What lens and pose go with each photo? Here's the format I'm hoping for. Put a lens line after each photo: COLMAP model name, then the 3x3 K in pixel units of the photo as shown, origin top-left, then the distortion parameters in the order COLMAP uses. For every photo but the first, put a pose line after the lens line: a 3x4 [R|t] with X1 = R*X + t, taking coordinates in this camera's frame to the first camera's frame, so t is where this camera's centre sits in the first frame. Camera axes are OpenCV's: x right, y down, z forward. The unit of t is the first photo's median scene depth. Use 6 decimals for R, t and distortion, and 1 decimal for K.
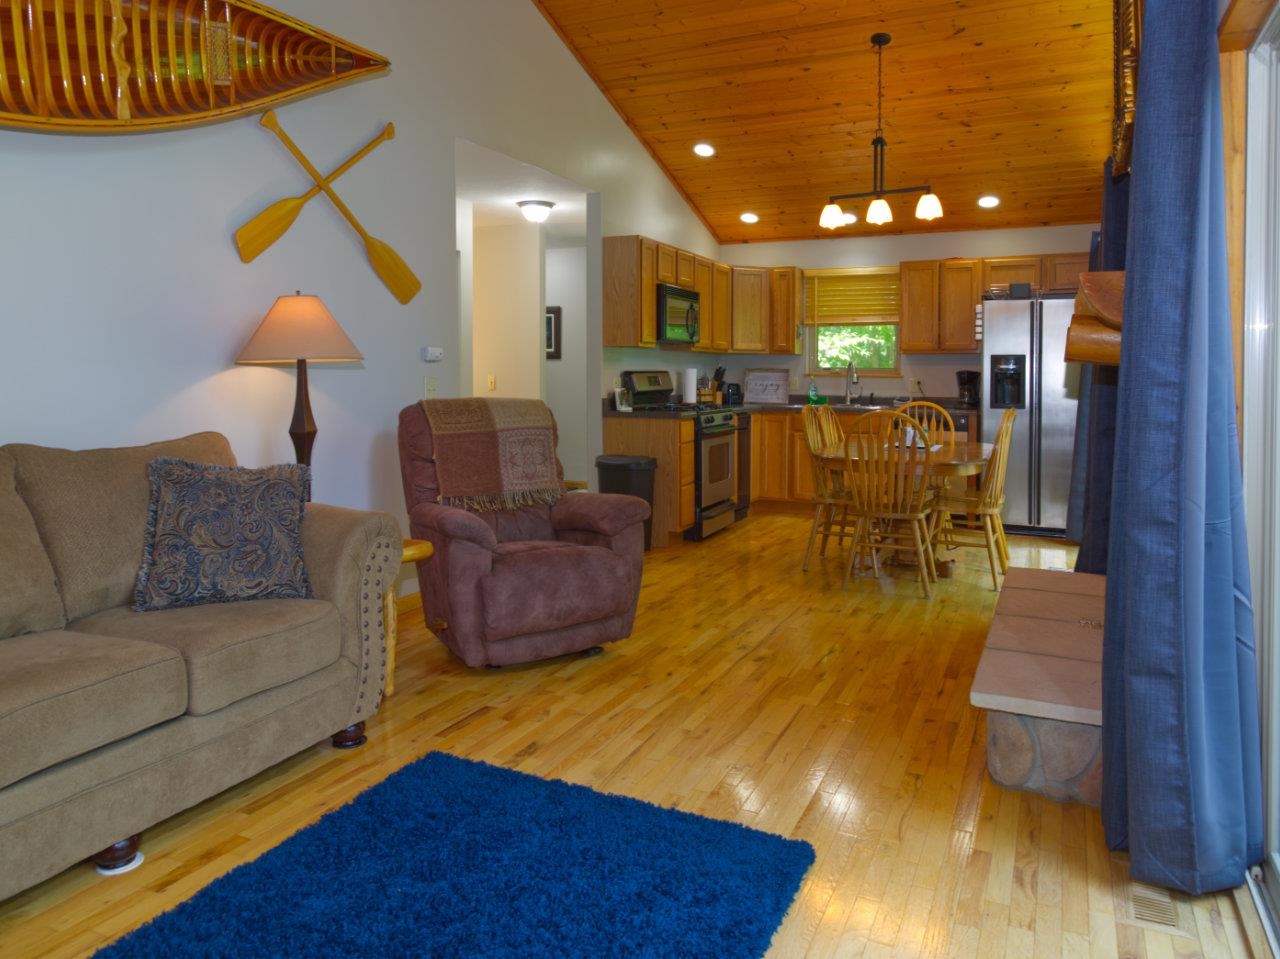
lens RADIAL K [[907.9, 0, 640.0], [0, 907.9, 479.5], [0, 0, 1]] dist [0.000120, 0.000278]
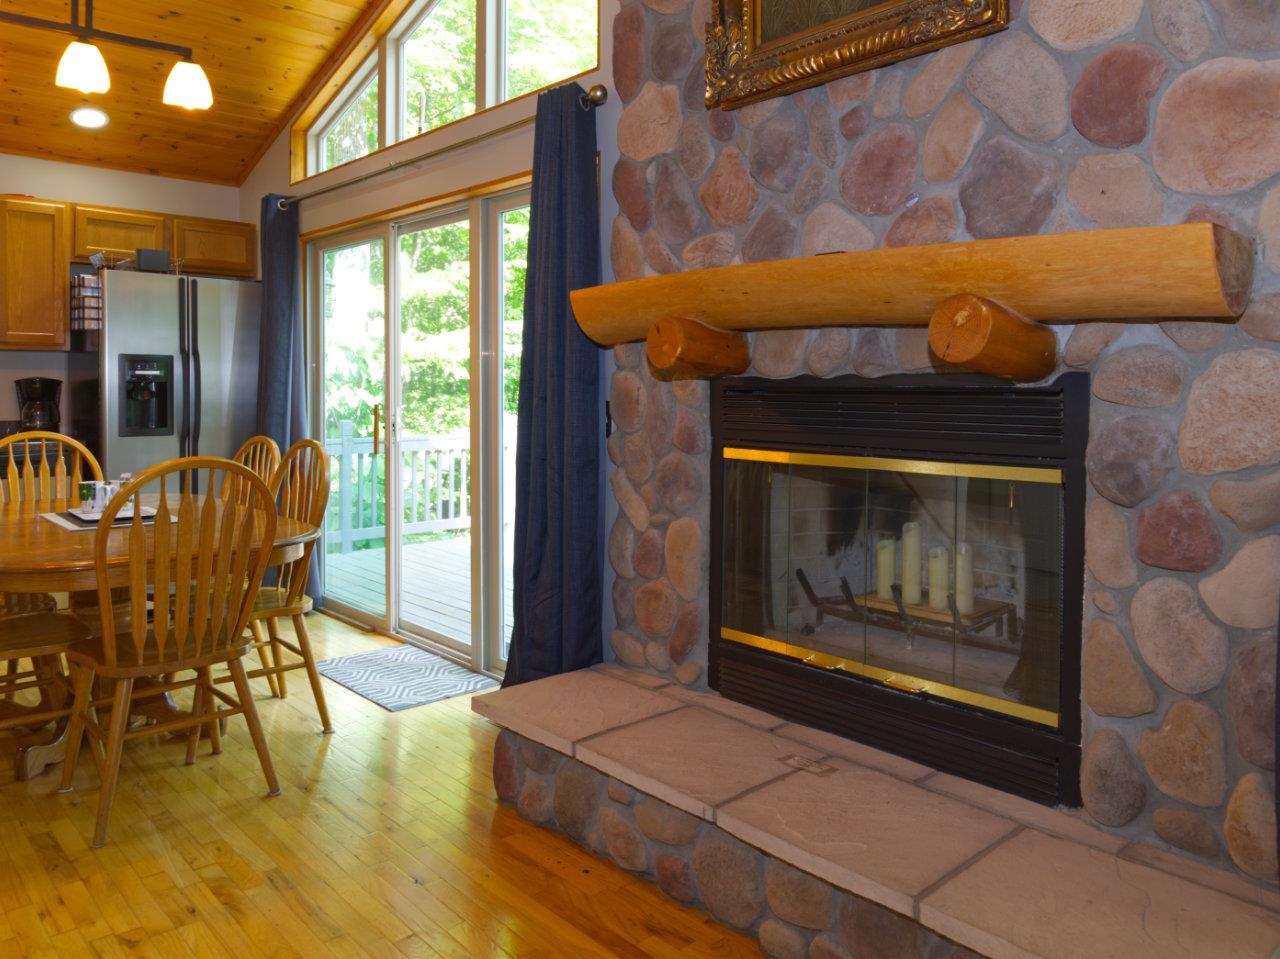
lens RADIAL K [[925.5, 0, 638.4], [0, 925.5, 412.0], [0, 0, 1]] dist [0.003182, 0.002858]
pose [[0.386654, -0.028131, 0.921796, -0.077001], [0.103185, 0.994578, -0.012930, -0.049504], [-0.916434, 0.100115, 0.387460, 0.408935]]
